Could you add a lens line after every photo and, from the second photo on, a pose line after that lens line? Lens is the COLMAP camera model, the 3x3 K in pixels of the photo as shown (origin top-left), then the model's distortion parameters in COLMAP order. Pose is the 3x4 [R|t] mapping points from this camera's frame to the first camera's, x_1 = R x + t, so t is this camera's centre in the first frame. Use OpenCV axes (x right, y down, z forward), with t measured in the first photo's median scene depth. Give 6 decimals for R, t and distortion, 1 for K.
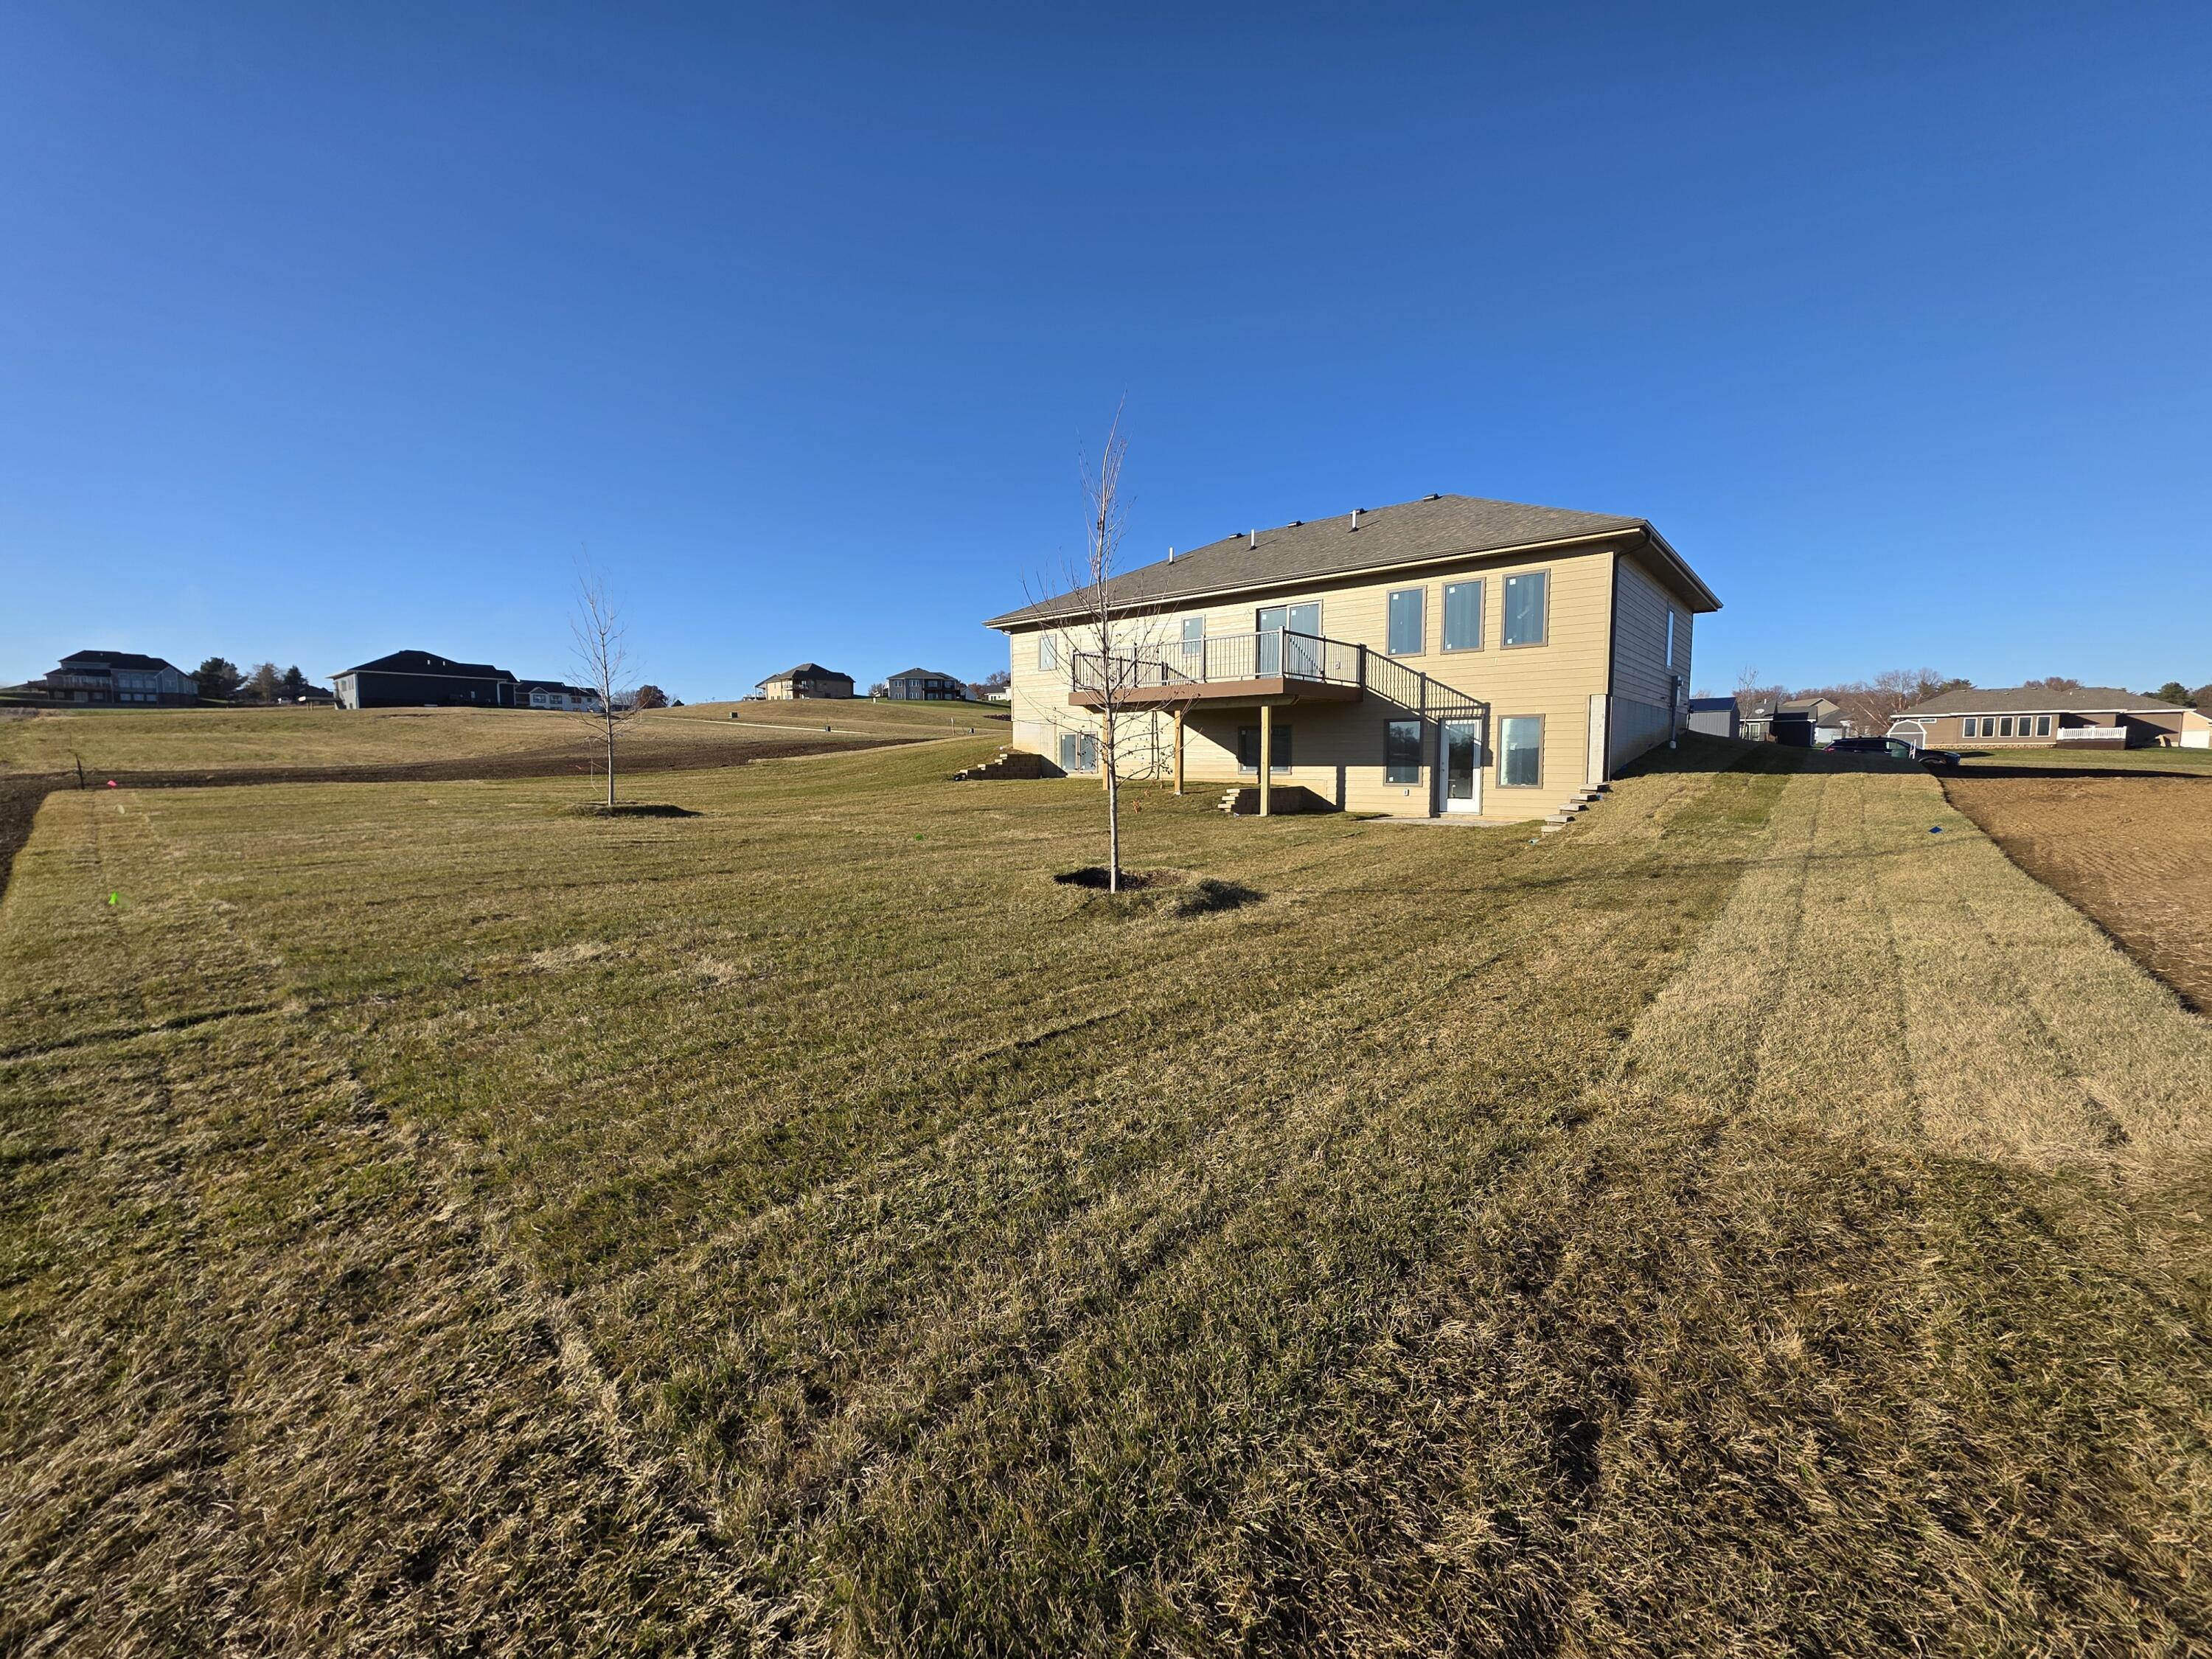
lens RADIAL K [[897.4, 0, 1106.0], [0, 897.4, 829.5], [0, 0, 1]] dist [-0.001496, -0.000287]
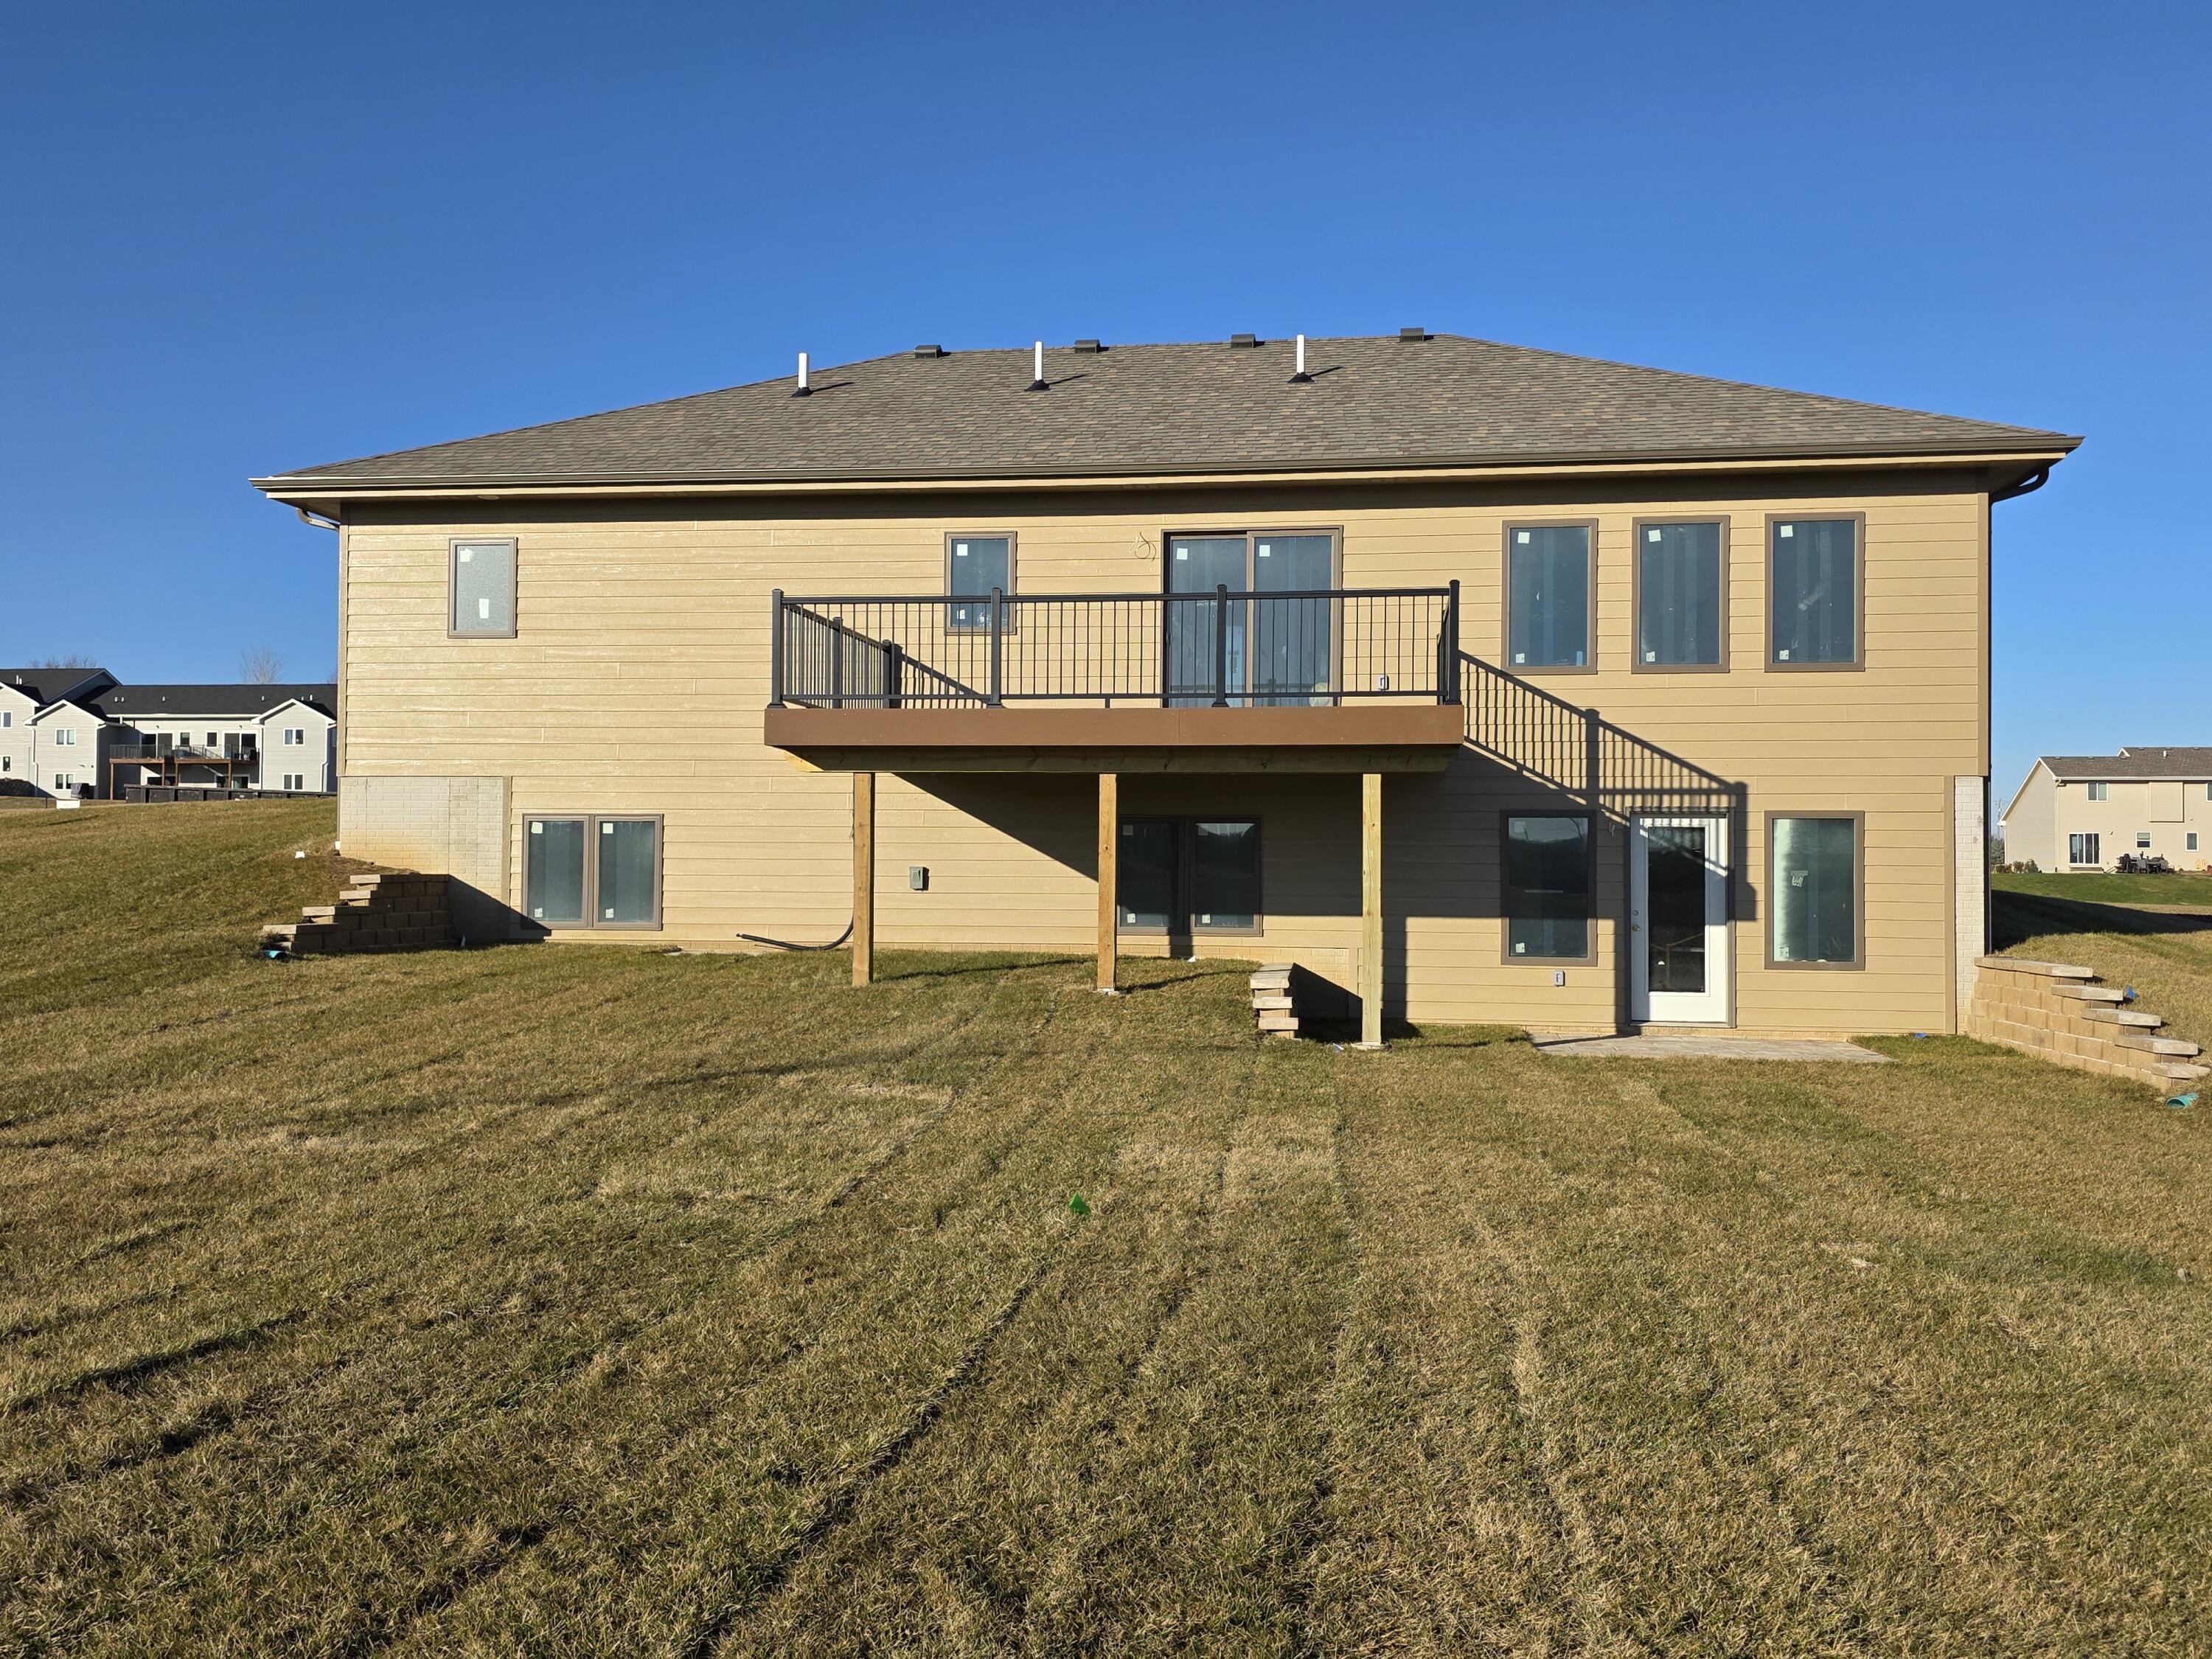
lens RADIAL K [[1875.3, 0, 1106.0], [0, 1875.3, 829.5], [0, 0, 1]] dist [0.046993, -0.000101]
pose [[0.837522, 0.022959, 0.545920, -0.354493], [0.032581, 0.995241, -0.091840, -0.036891], [-0.545431, 0.094704, 0.832788, 0.351452]]
